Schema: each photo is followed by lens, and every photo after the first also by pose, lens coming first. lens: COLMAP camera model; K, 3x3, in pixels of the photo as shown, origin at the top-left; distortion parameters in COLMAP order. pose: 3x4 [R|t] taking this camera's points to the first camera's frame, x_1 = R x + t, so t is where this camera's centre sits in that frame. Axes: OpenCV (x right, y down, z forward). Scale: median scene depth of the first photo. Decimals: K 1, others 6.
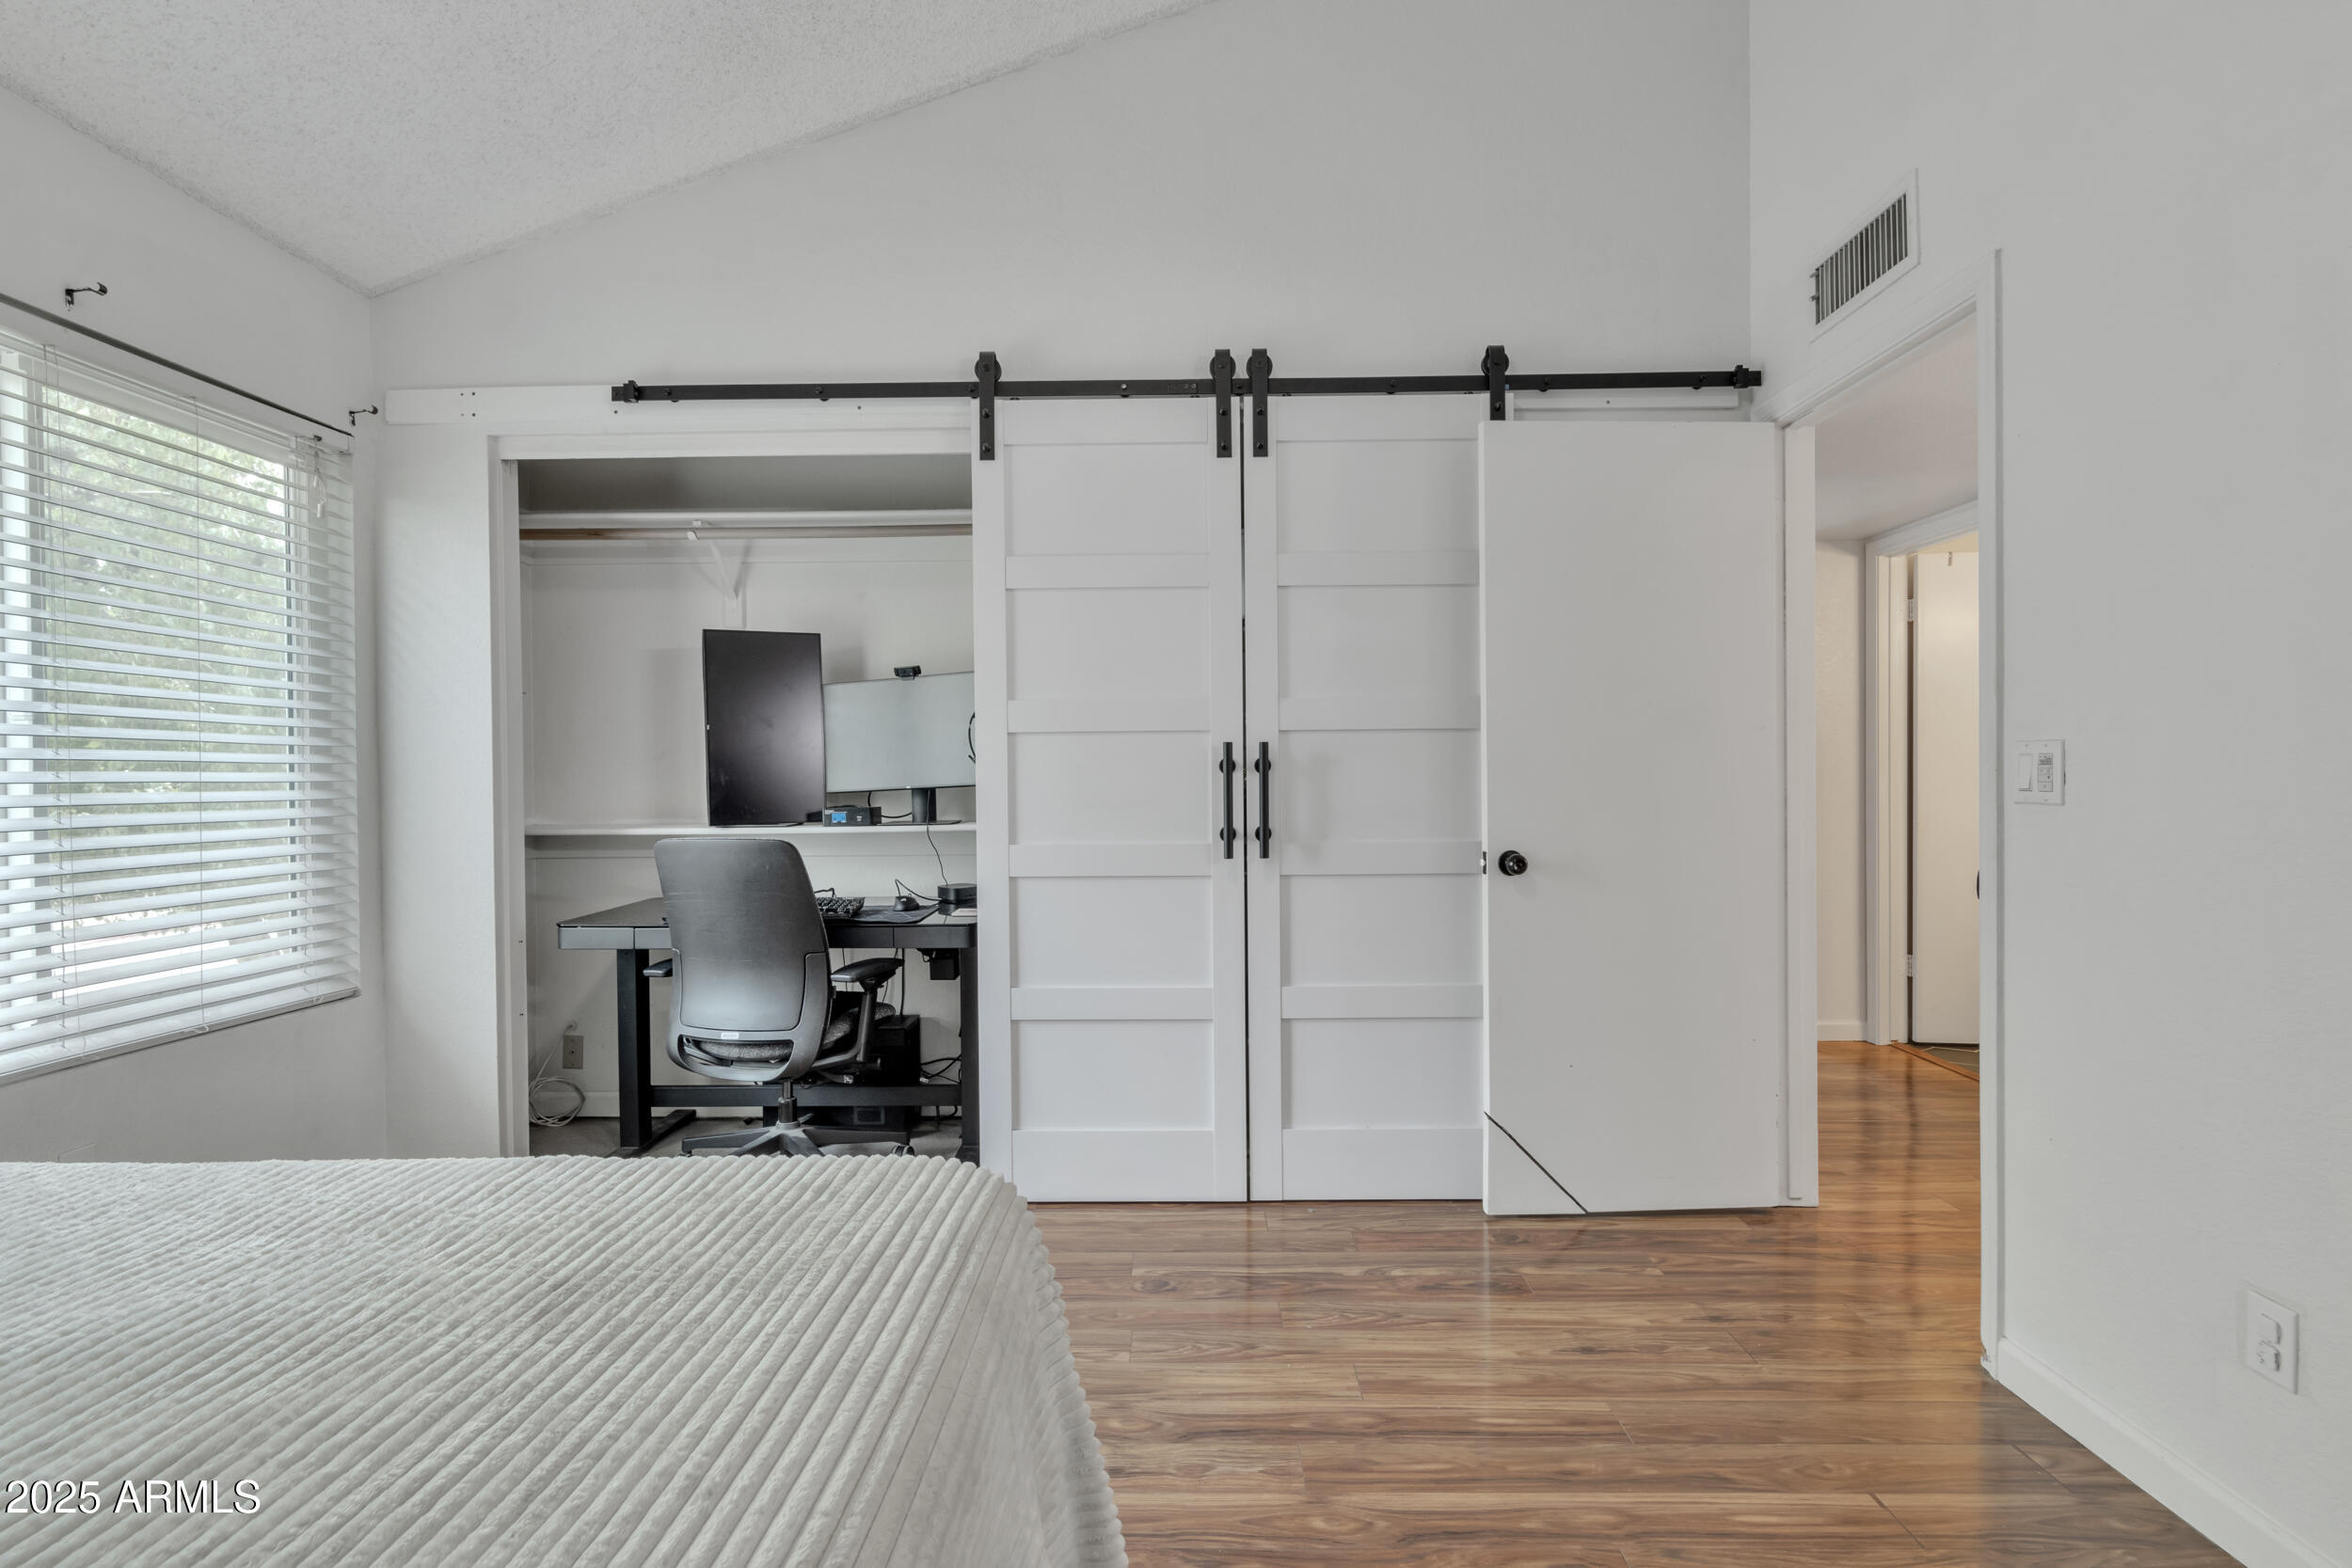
lens RADIAL K [[1097.9, 0, 1175.5], [0, 1097.9, 788.4], [0, 0, 1]] dist [0.001518, -0.002509]
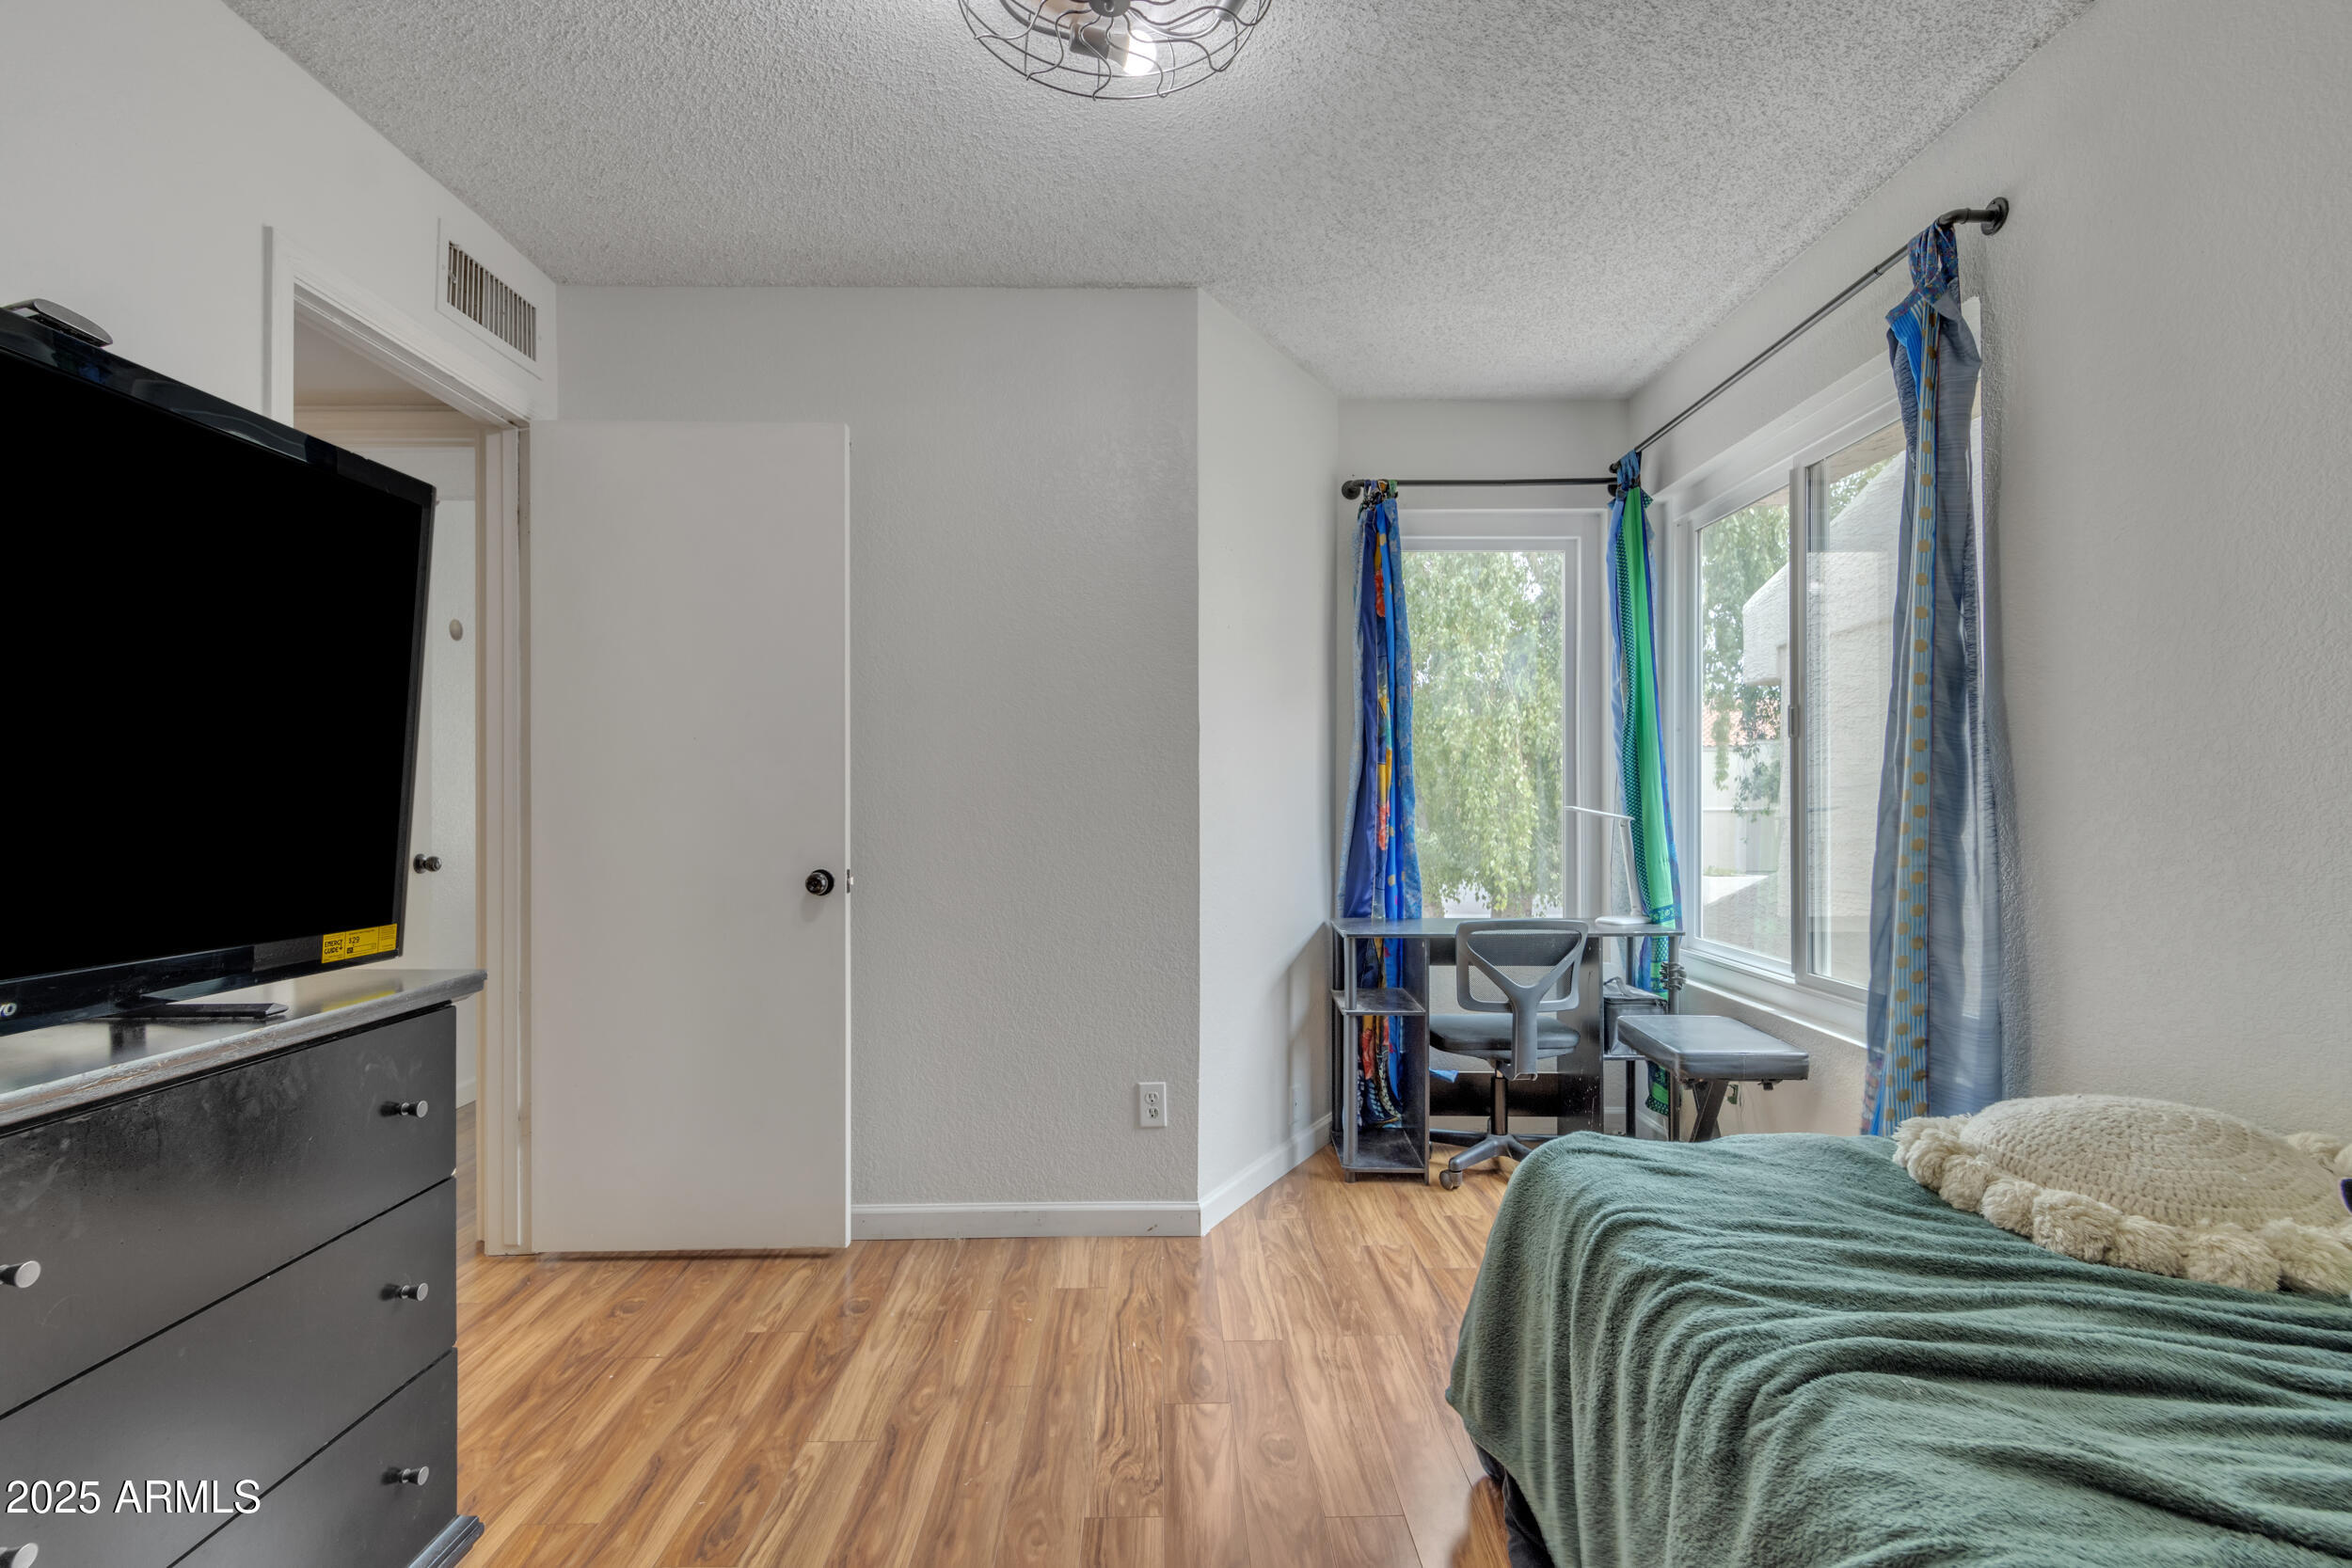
lens RADIAL K [[1097.9, 0, 1175.5], [0, 1097.9, 788.4], [0, 0, 1]] dist [0.001518, -0.002509]
pose [[-0.999305, 0.012002, -0.035301, 0.020786], [0.011883, 0.999923, 0.003596, -0.017286], [0.035342, 0.003174, -0.999370, 2.013767]]
